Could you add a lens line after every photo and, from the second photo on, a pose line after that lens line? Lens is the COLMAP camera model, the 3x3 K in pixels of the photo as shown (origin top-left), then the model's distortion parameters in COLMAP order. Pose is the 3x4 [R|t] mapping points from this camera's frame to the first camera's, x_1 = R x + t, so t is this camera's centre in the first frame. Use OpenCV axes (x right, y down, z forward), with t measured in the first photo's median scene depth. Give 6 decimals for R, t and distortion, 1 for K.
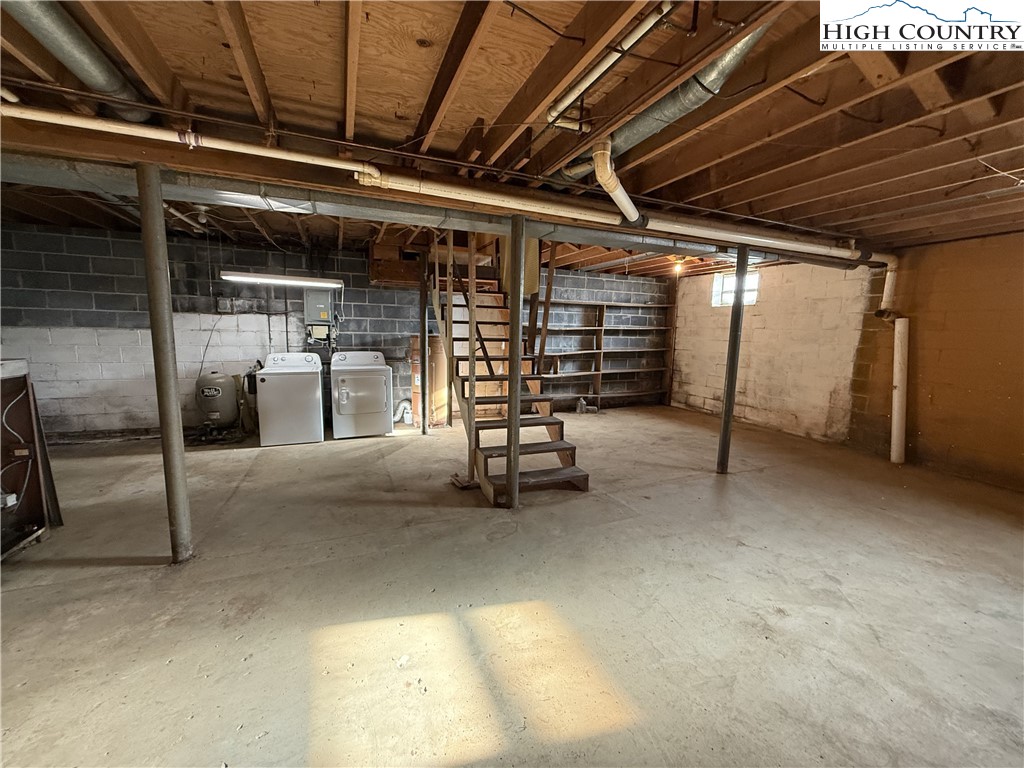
lens RADIAL K [[410.0, 0, 512.0], [0, 410.0, 384.0], [0, 0, 1]] dist [0.000882, 0.000035]
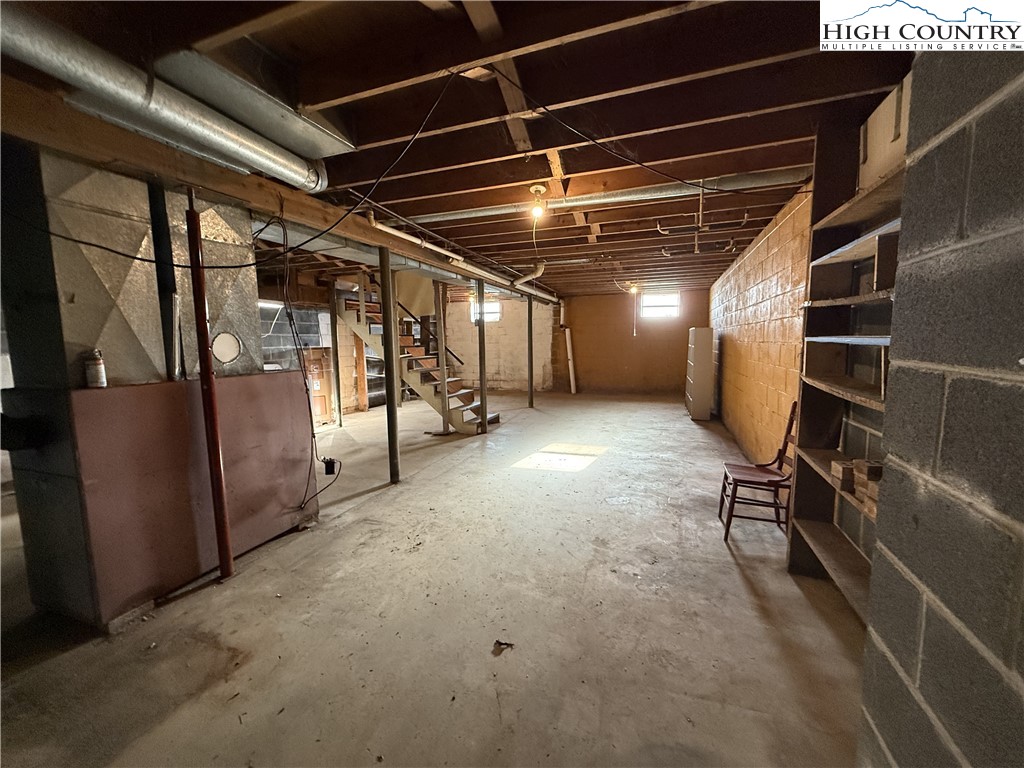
lens RADIAL K [[410.0, 0, 512.0], [0, 410.0, 384.0], [0, 0, 1]] dist [0.000882, 0.000035]
pose [[0.671834, -0.112295, 0.732140, -0.836054], [0.130439, 0.990930, 0.032292, 0.024284], [-0.729126, 0.073805, 0.680389, -0.243063]]
